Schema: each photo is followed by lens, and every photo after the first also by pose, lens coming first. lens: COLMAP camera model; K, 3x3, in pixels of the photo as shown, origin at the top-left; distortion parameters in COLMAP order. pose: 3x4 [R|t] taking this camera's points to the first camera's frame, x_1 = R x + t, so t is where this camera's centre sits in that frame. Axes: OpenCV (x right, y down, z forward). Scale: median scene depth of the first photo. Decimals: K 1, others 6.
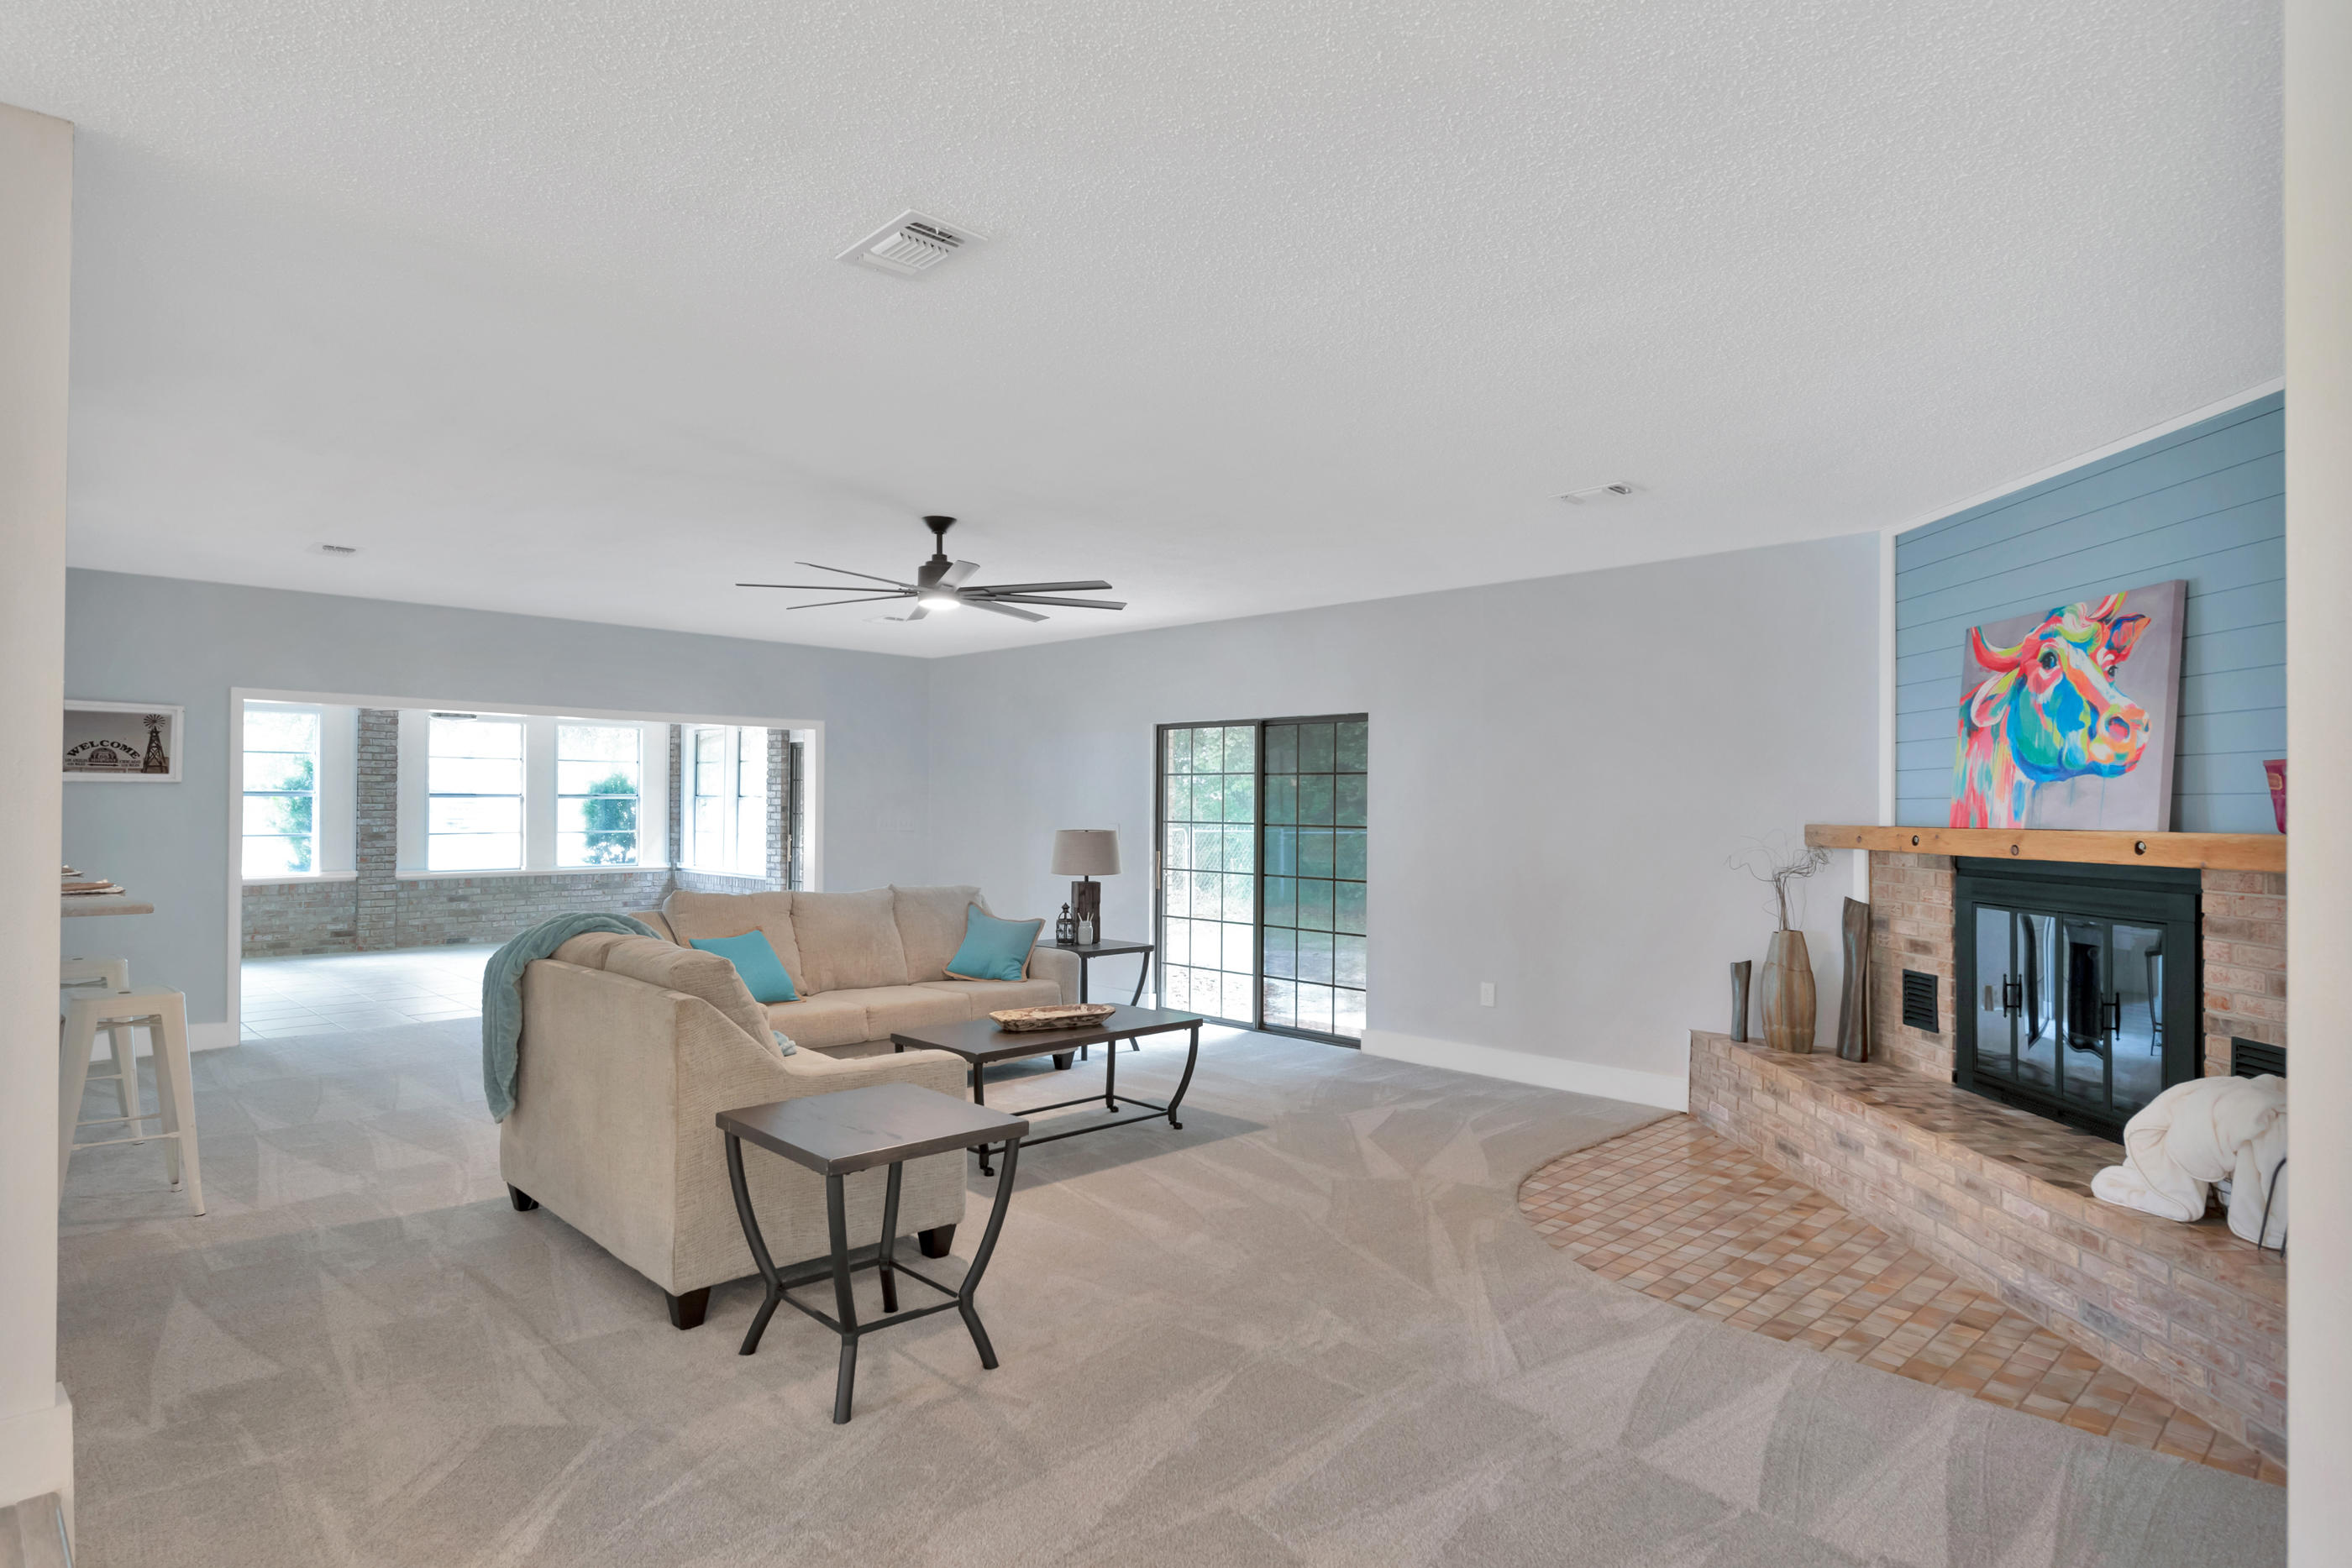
lens RADIAL K [[1257.1, 0, 1137.5], [0, 1257.1, 793.1], [0, 0, 1]] dist [0.009401, 0.001404]
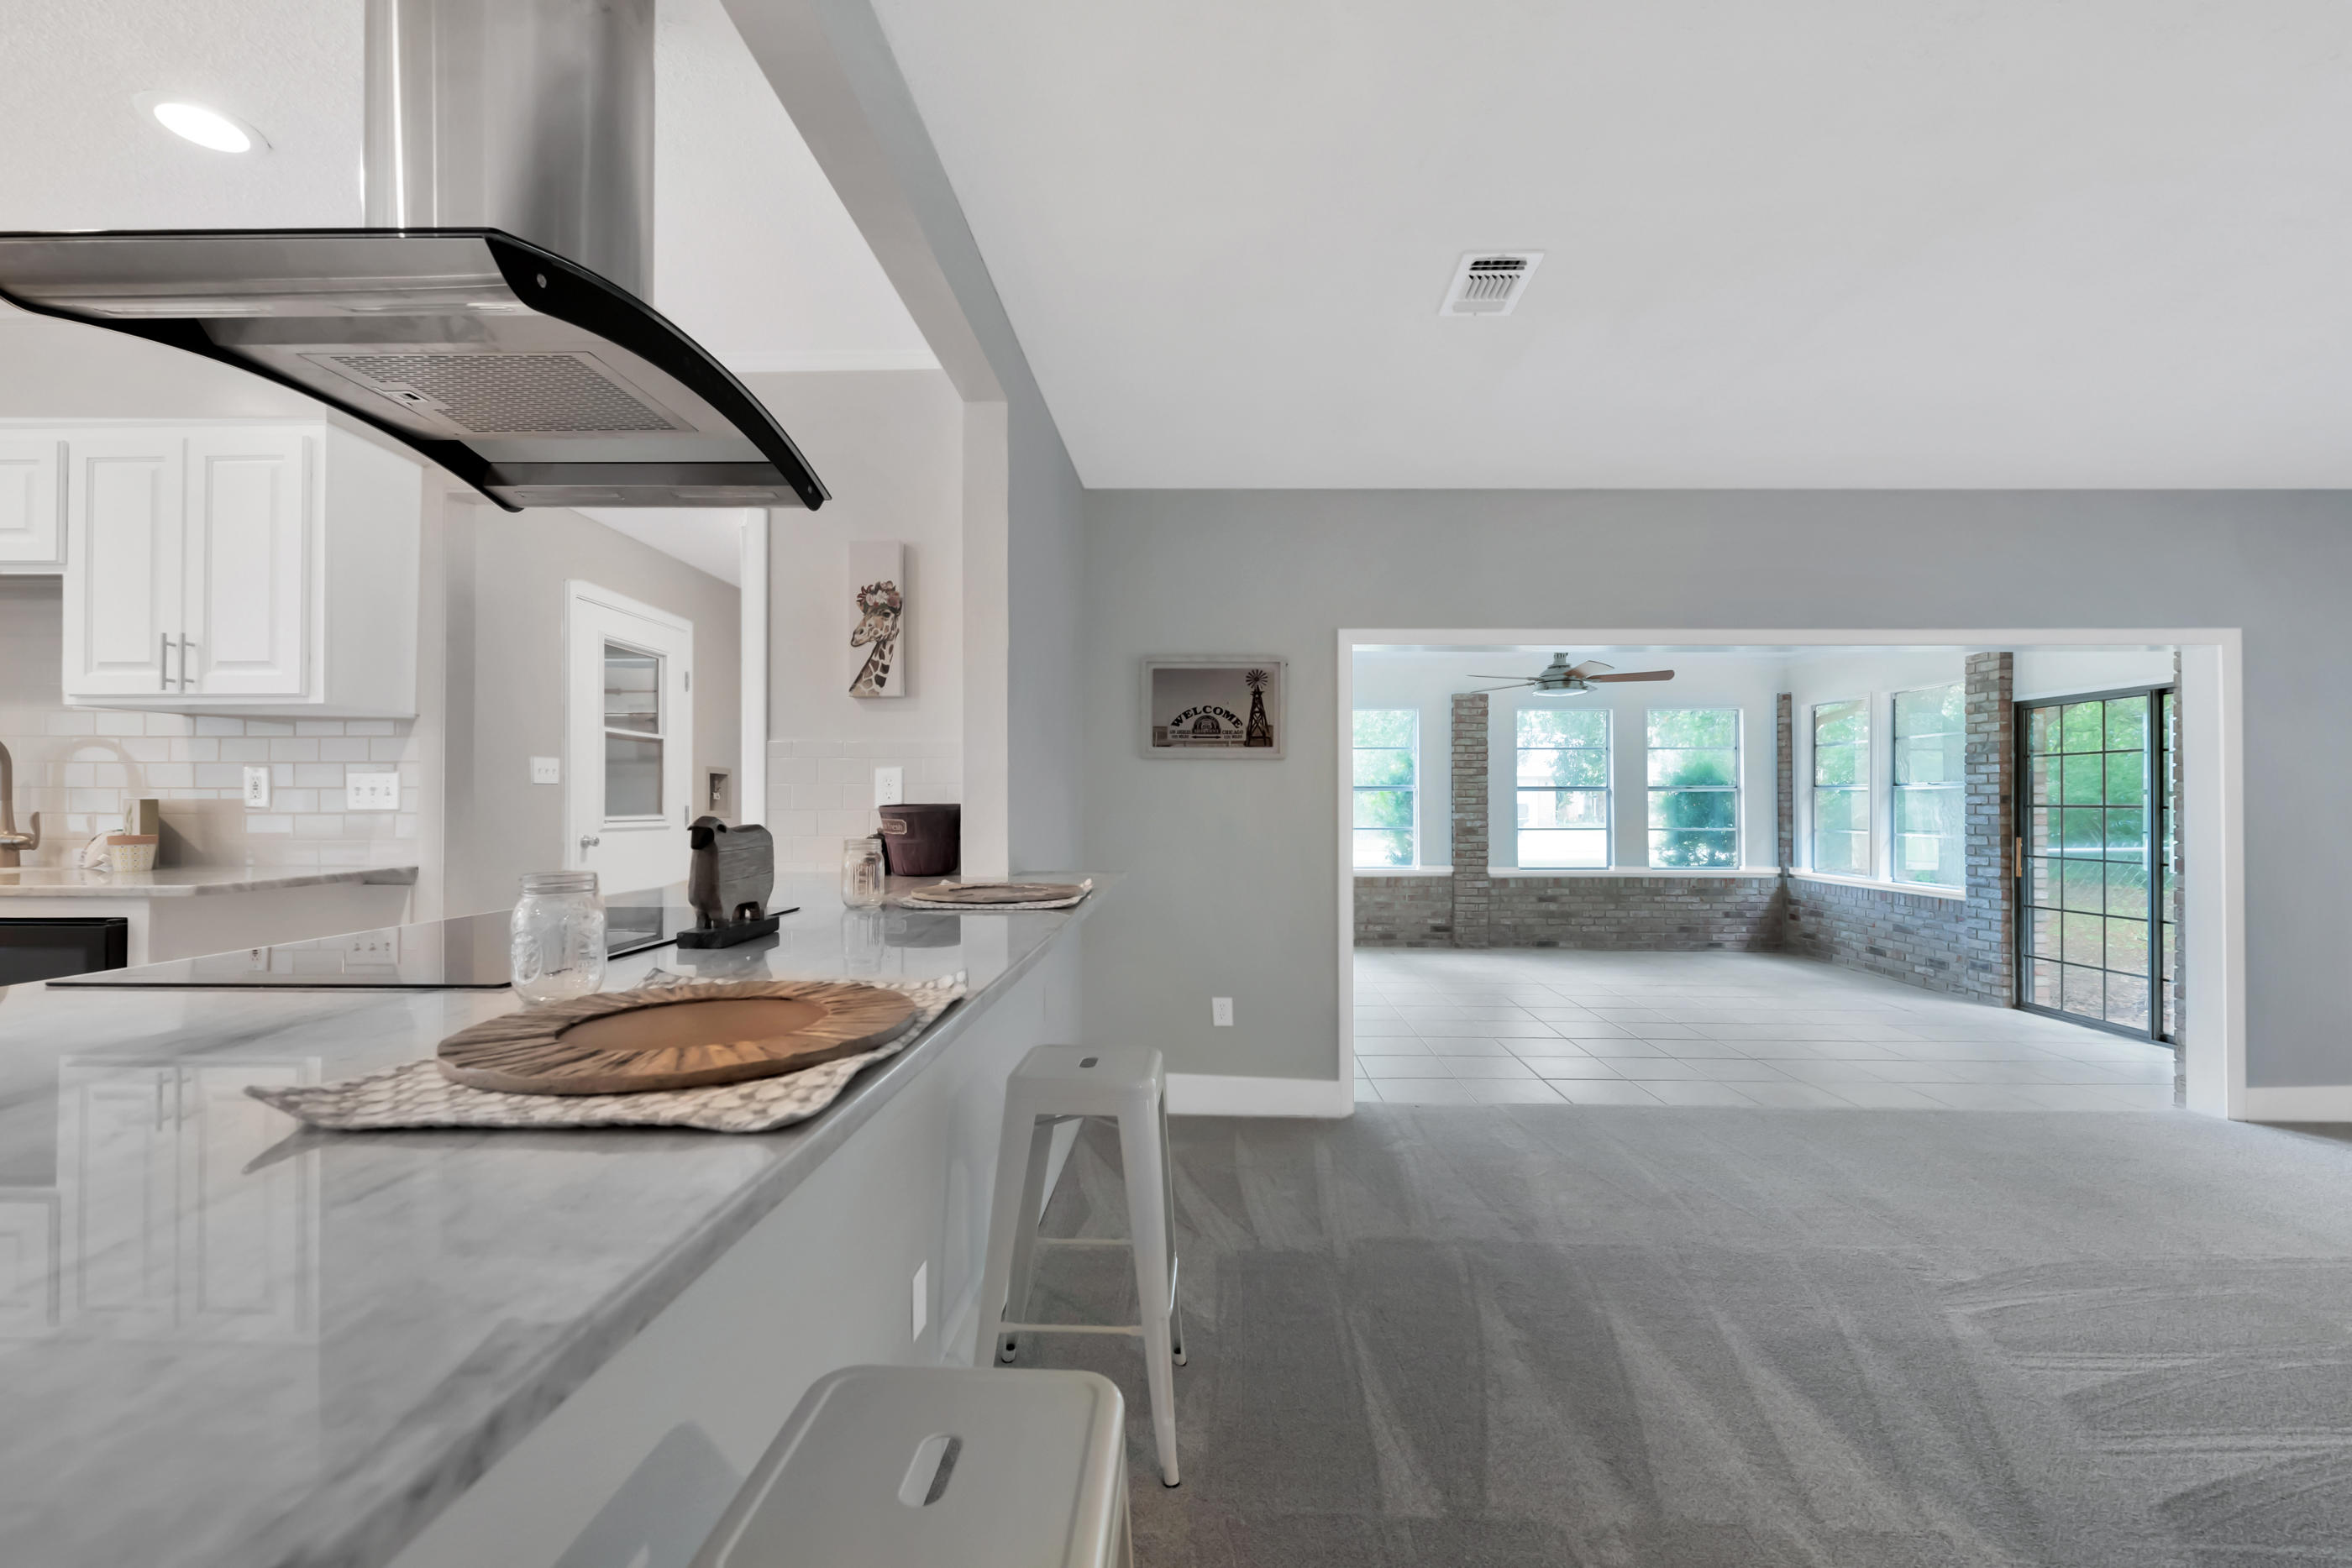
lens RADIAL K [[979.1, 0, 1195.6], [0, 979.1, 802.8], [0, 0, 1]] dist [0.003928, -0.004498]
pose [[0.708769, -0.006298, -0.705412, -0.399809], [0.009466, 0.999955, 0.000583, 0.018209], [0.705377, -0.007091, 0.708797, 0.573254]]
